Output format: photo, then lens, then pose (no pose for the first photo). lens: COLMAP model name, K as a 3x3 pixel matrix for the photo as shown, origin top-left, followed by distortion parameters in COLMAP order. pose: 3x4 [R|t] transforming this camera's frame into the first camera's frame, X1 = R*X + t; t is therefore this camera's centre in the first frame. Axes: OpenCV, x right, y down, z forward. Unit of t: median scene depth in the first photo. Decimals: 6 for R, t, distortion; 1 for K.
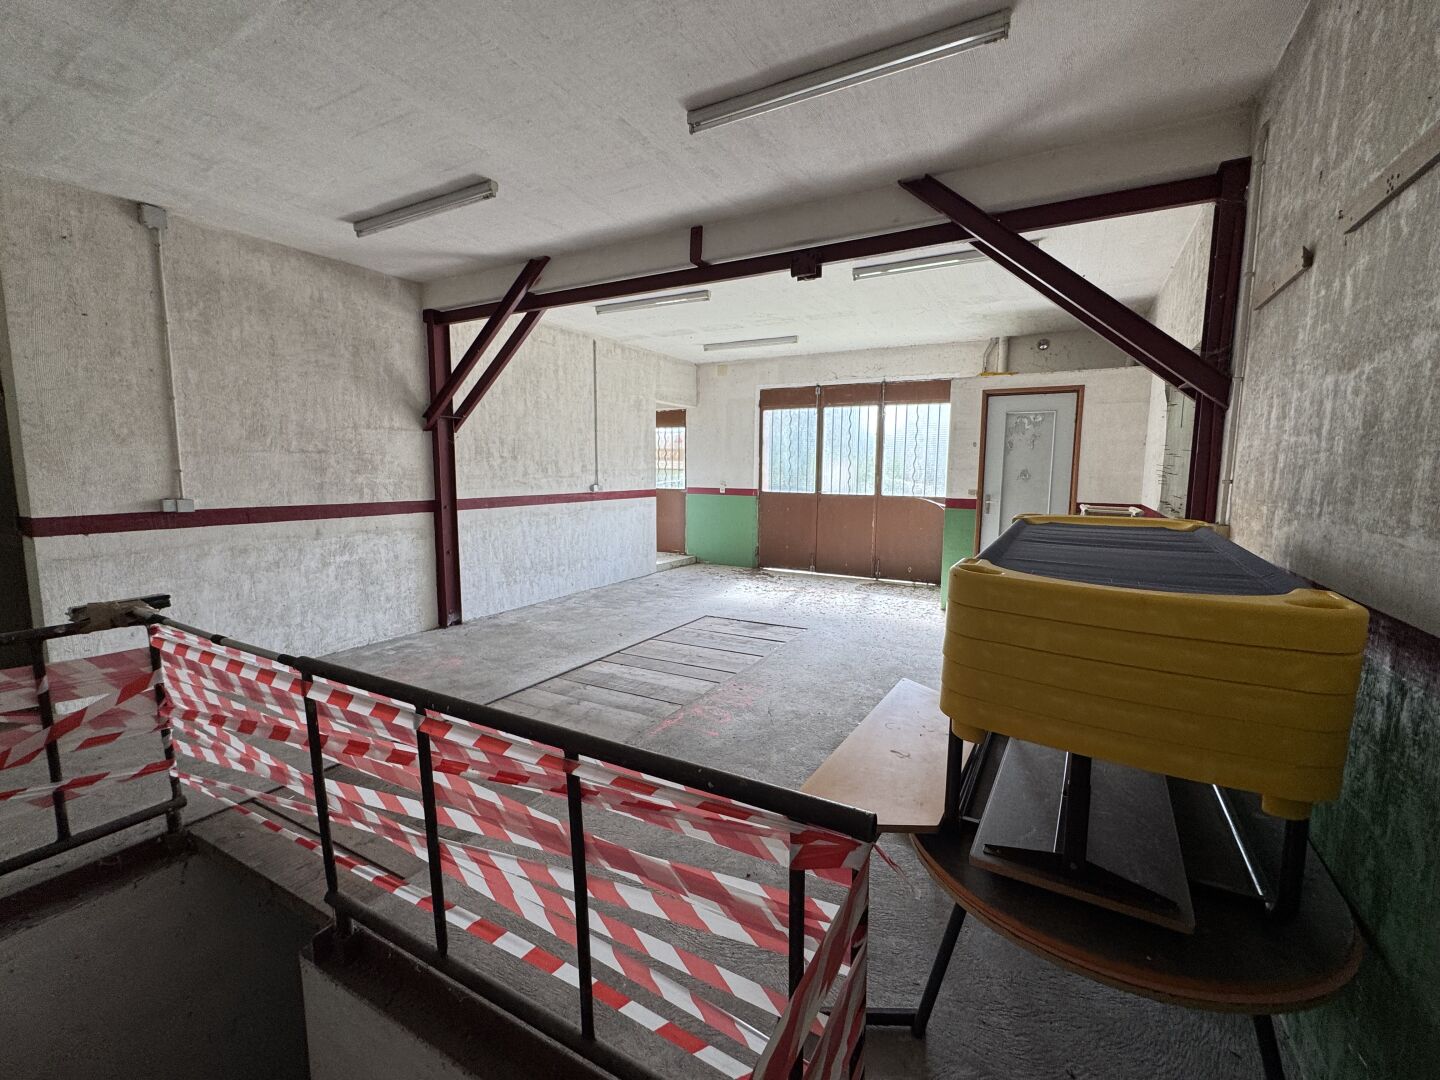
lens RADIAL K [[615.9, 0, 715.6], [0, 615.9, 539.1], [0, 0, 1]] dist [0.001438, -0.000504]
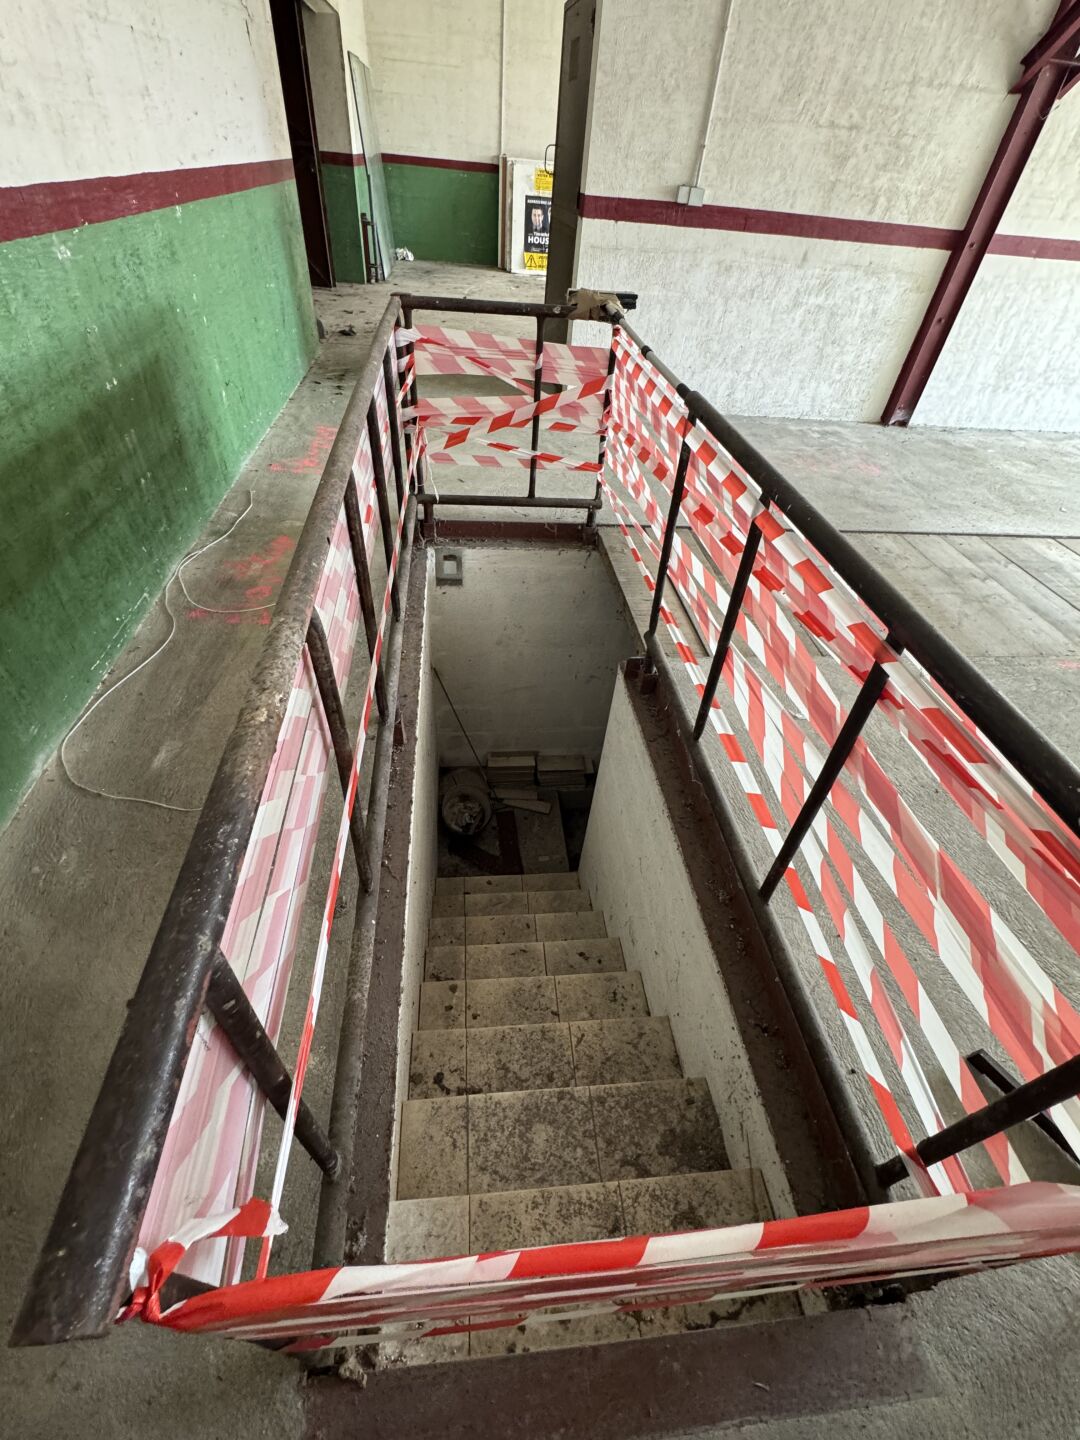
lens RADIAL K [[615.9, 0, 536.2], [0, 615.9, 718.9], [0, 0, 1]] dist [0.001438, -0.000504]
pose [[0.580972, 0.581207, -0.569799, -0.018228], [-0.165416, 0.769767, 0.616519, 0.041583], [0.796937, -0.263927, 0.543354, 0.197357]]
